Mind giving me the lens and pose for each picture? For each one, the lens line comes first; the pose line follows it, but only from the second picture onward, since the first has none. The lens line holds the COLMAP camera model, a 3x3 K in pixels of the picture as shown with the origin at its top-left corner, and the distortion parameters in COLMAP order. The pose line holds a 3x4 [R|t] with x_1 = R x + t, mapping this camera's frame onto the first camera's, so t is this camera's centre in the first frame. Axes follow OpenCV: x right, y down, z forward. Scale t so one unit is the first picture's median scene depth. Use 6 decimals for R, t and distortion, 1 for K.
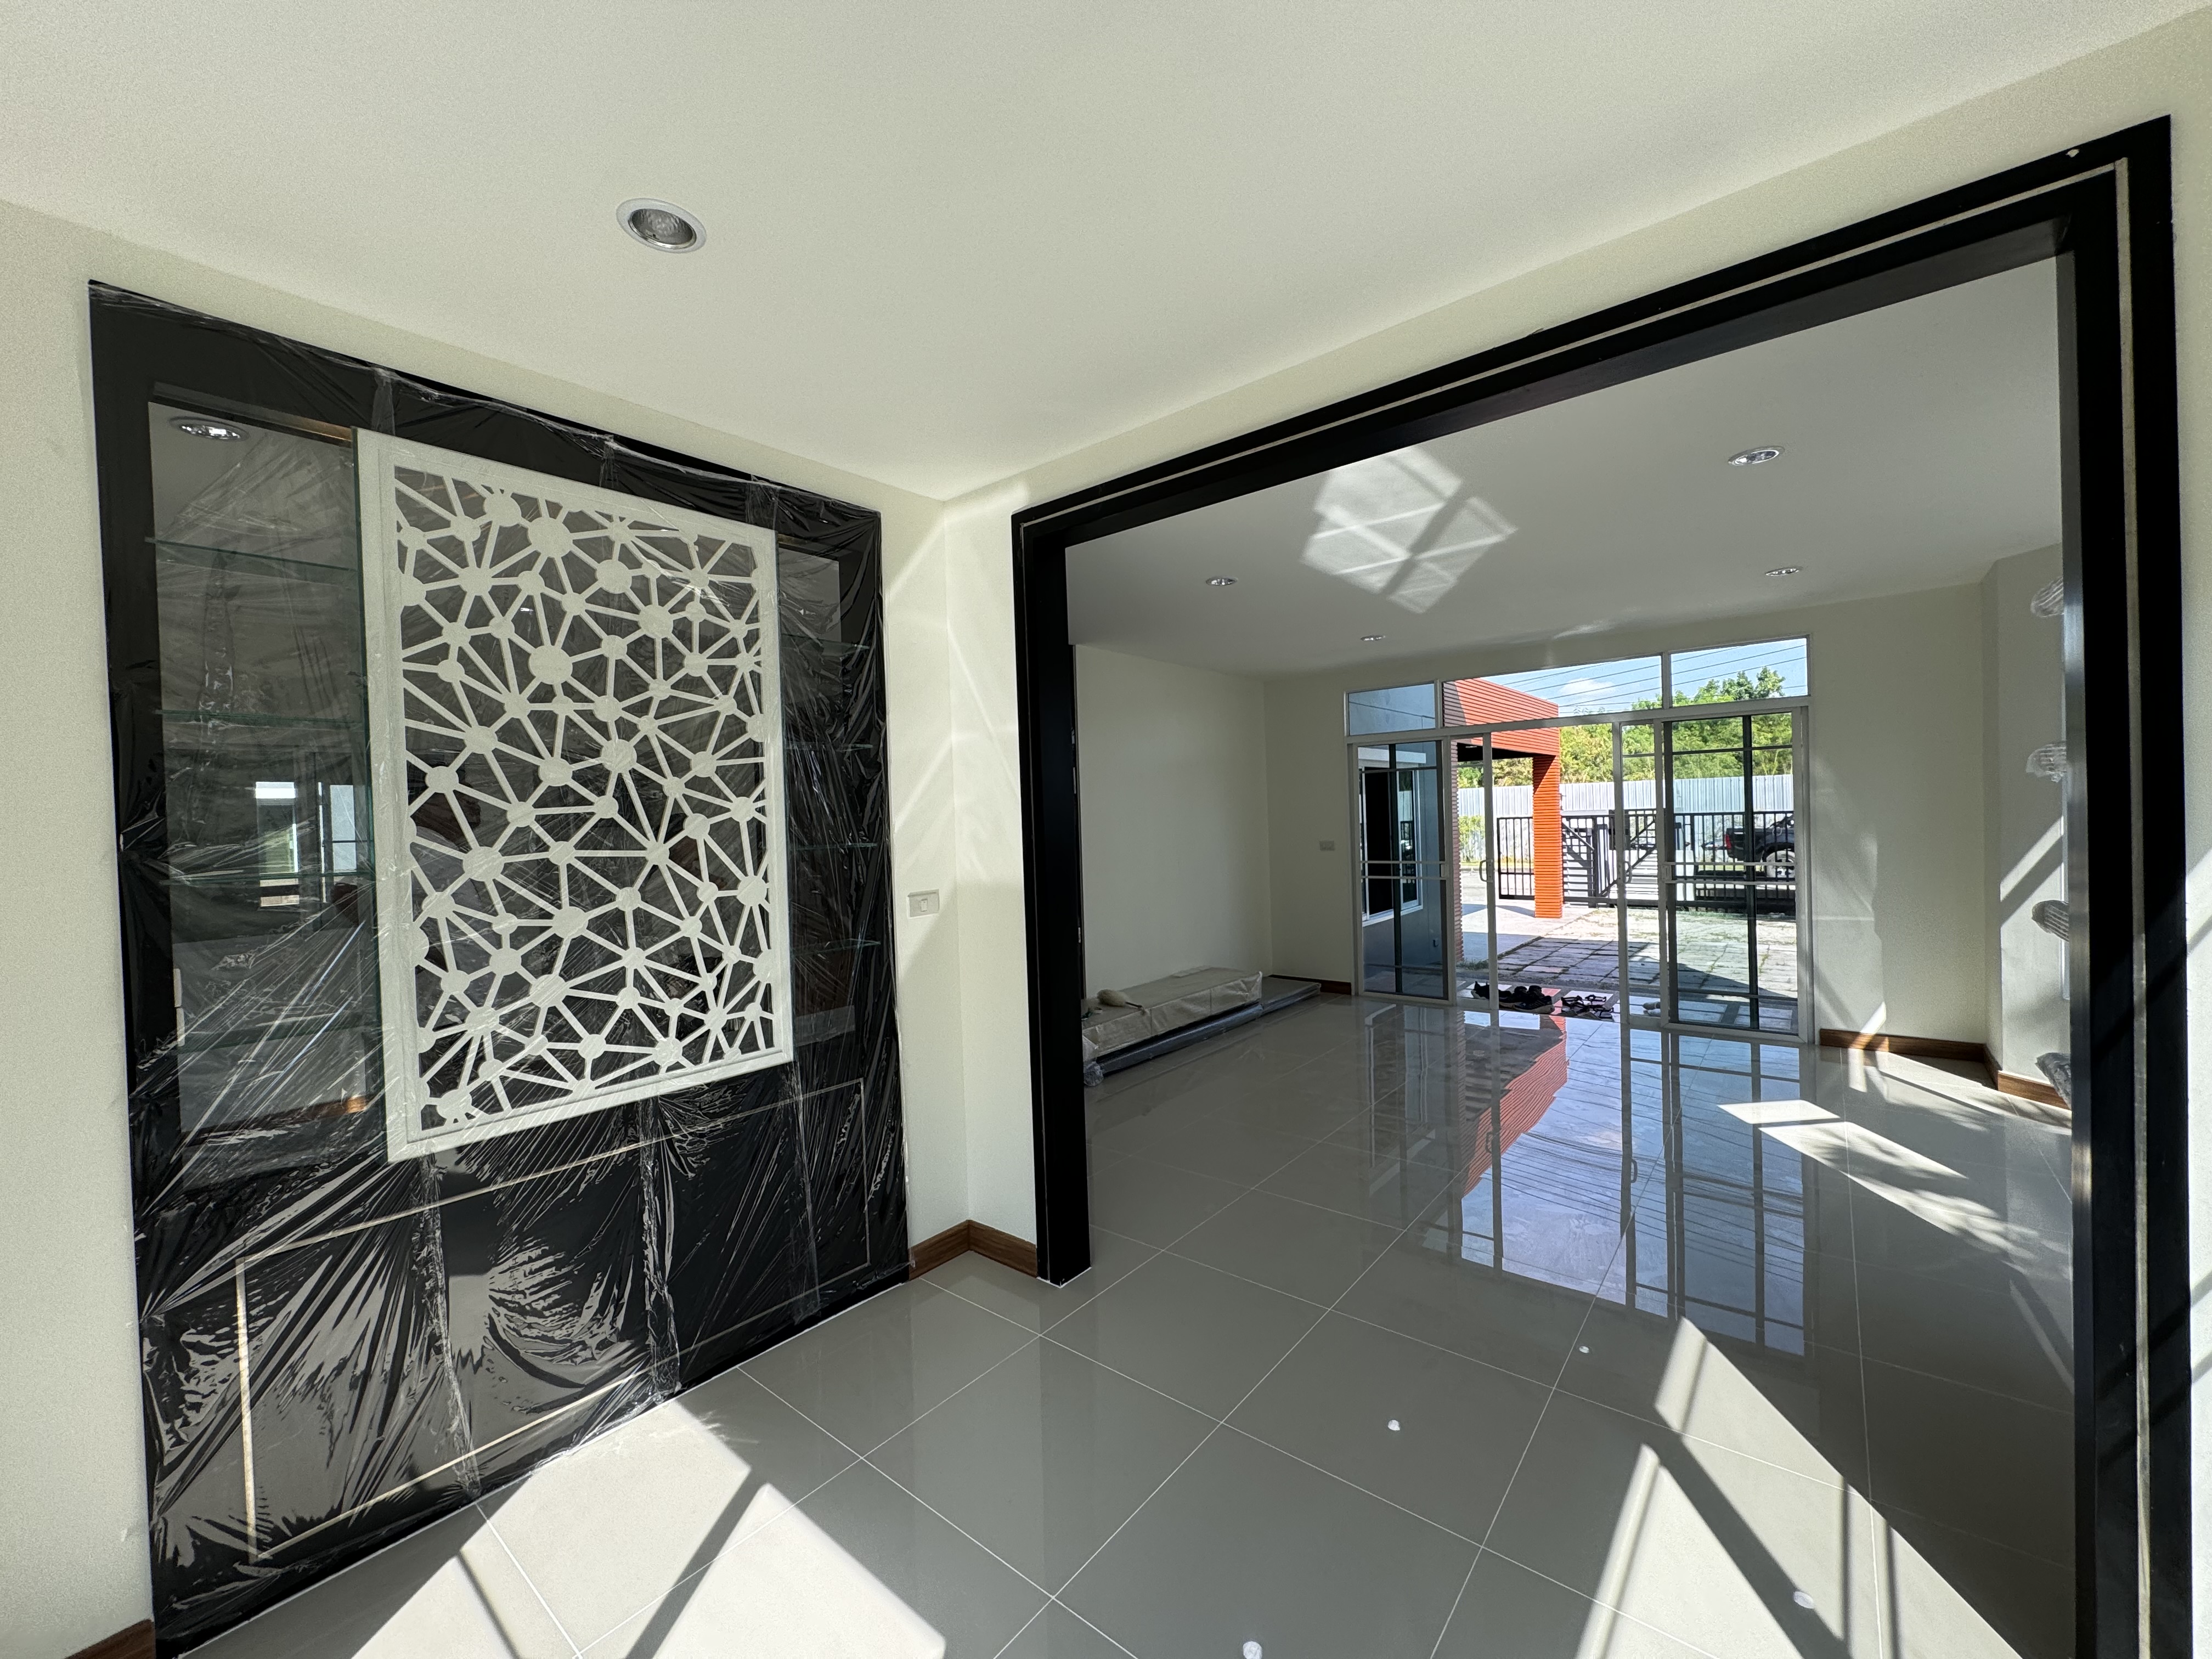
lens RADIAL K [[881.9, 0, 1109.4], [0, 881.9, 836.3], [0, 0, 1]] dist [-0.003060, 0.000390]
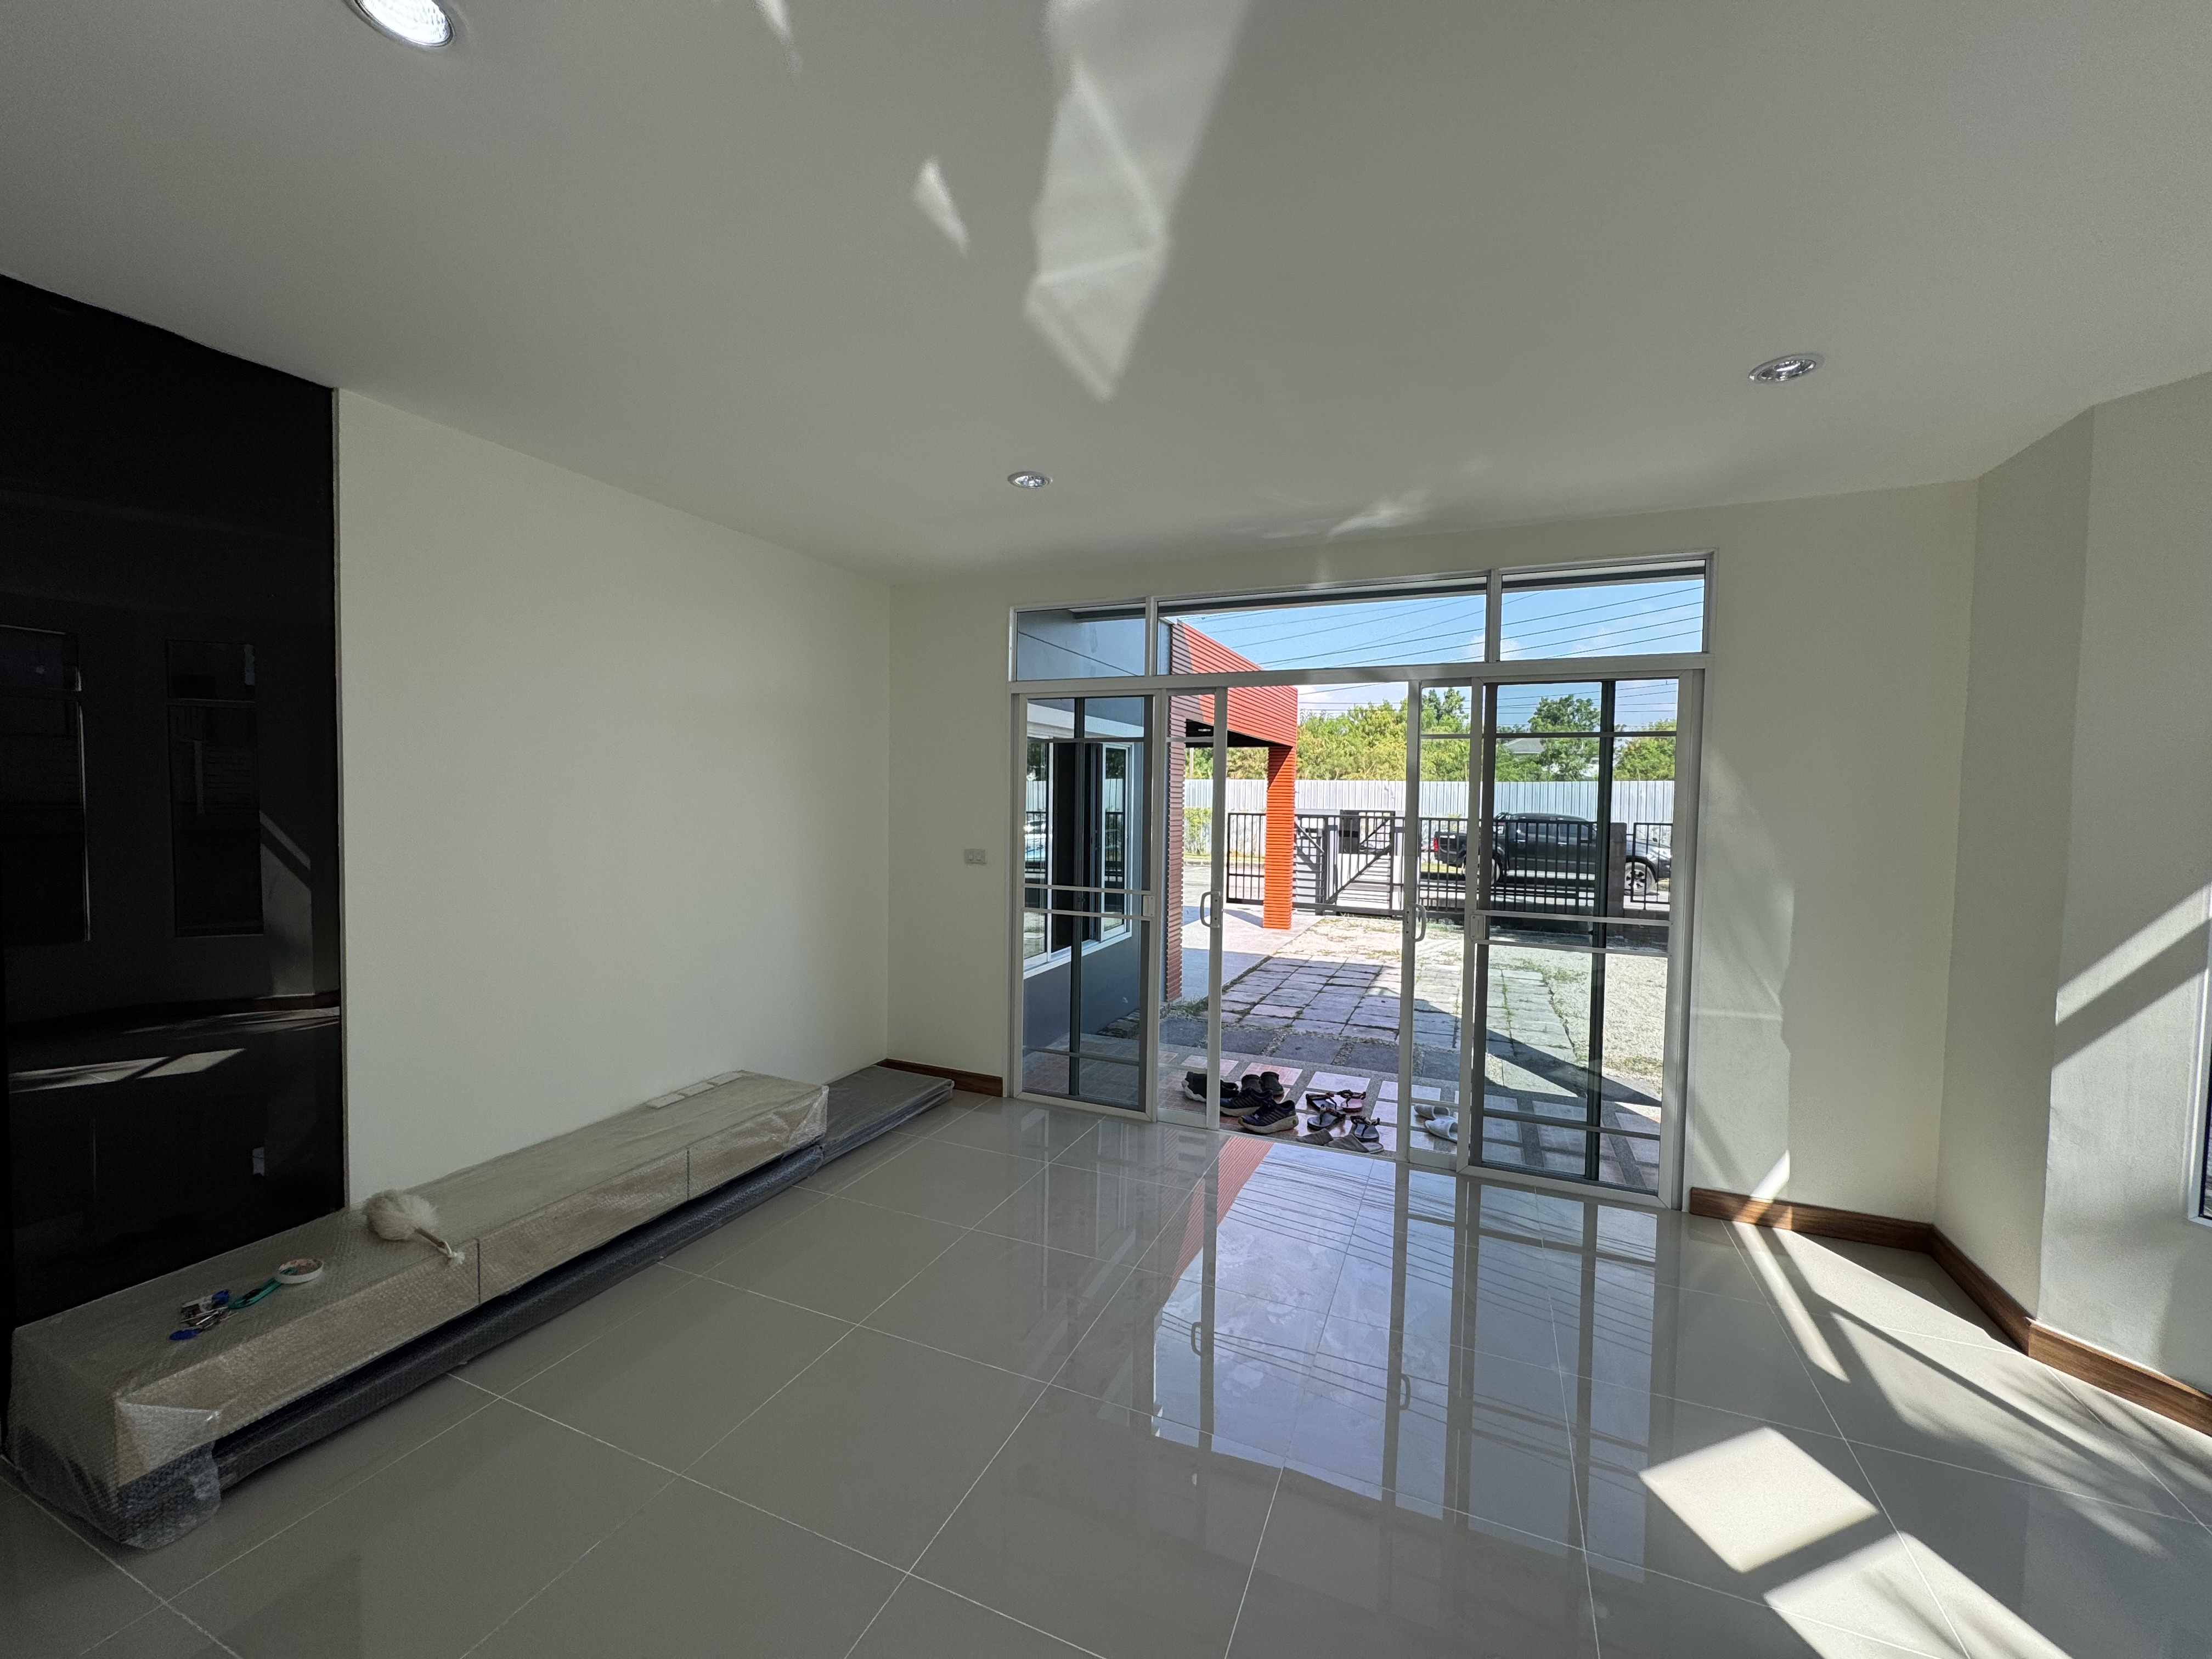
lens RADIAL K [[881.9, 0, 1108.6], [0, 881.9, 829.2], [0, 0, 1]] dist [-0.003060, 0.000390]
pose [[0.960025, 0.036570, 0.277516, 0.127382], [-0.040858, 0.999118, 0.009682, -0.014234], [-0.276917, -0.020633, 0.960672, 0.292511]]
